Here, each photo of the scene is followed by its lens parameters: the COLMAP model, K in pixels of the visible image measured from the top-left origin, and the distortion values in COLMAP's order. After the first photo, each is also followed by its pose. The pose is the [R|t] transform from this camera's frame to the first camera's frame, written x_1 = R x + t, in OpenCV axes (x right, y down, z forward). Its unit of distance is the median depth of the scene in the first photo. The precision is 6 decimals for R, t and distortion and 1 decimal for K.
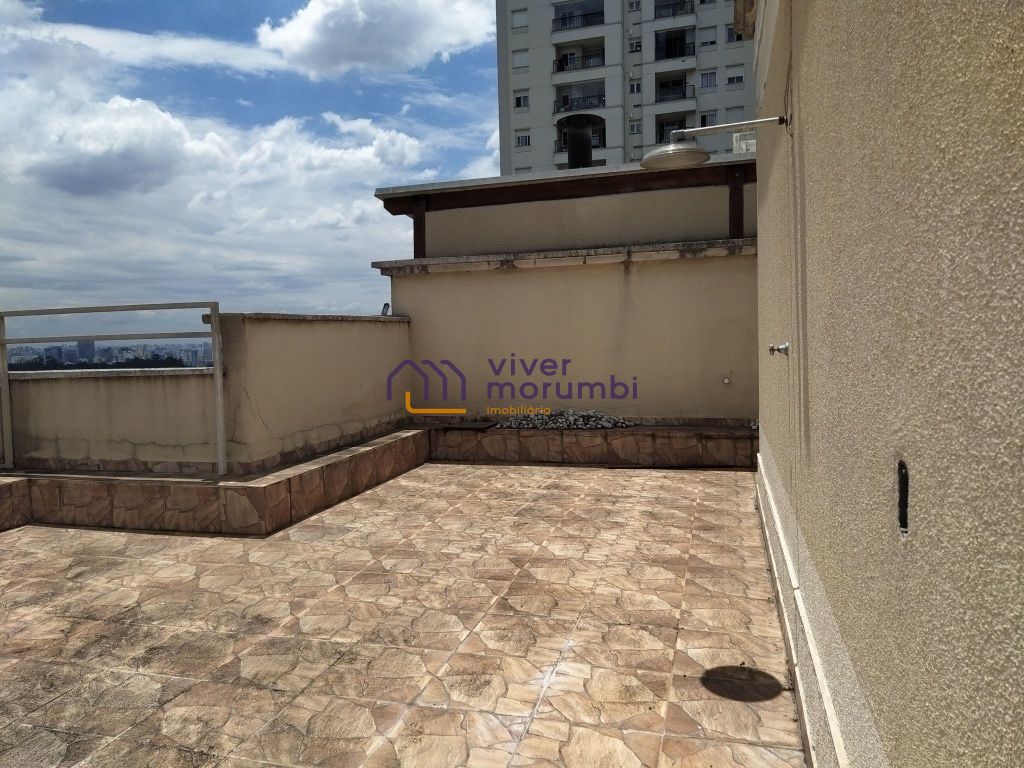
lens RADIAL K [[752.7, 0, 512.0], [0, 752.7, 384.0], [0, 0, 1]] dist [0.097631, -0.141023]
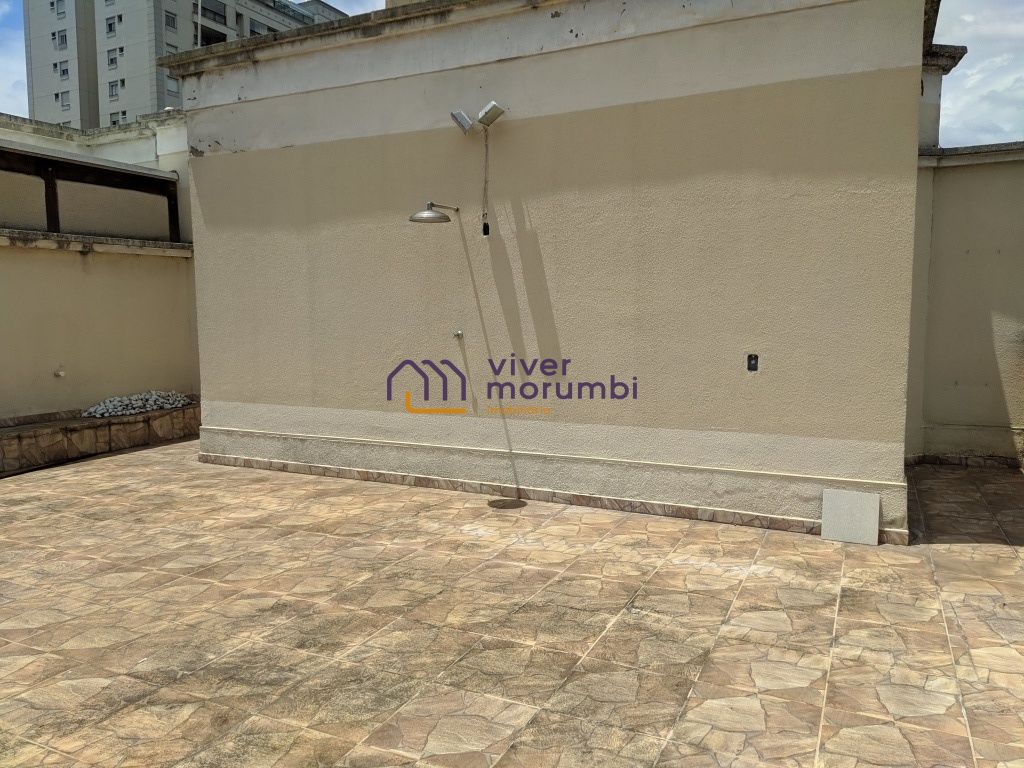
lens RADIAL K [[754.4, 0, 512.0], [0, 754.4, 384.0], [0, 0, 1]] dist [0.006556, -0.045416]
pose [[0.161985, -0.069983, 0.984308, -1.147116], [0.067373, 0.995939, 0.059723, -0.019208], [-0.984491, 0.056642, 0.166042, 0.479641]]
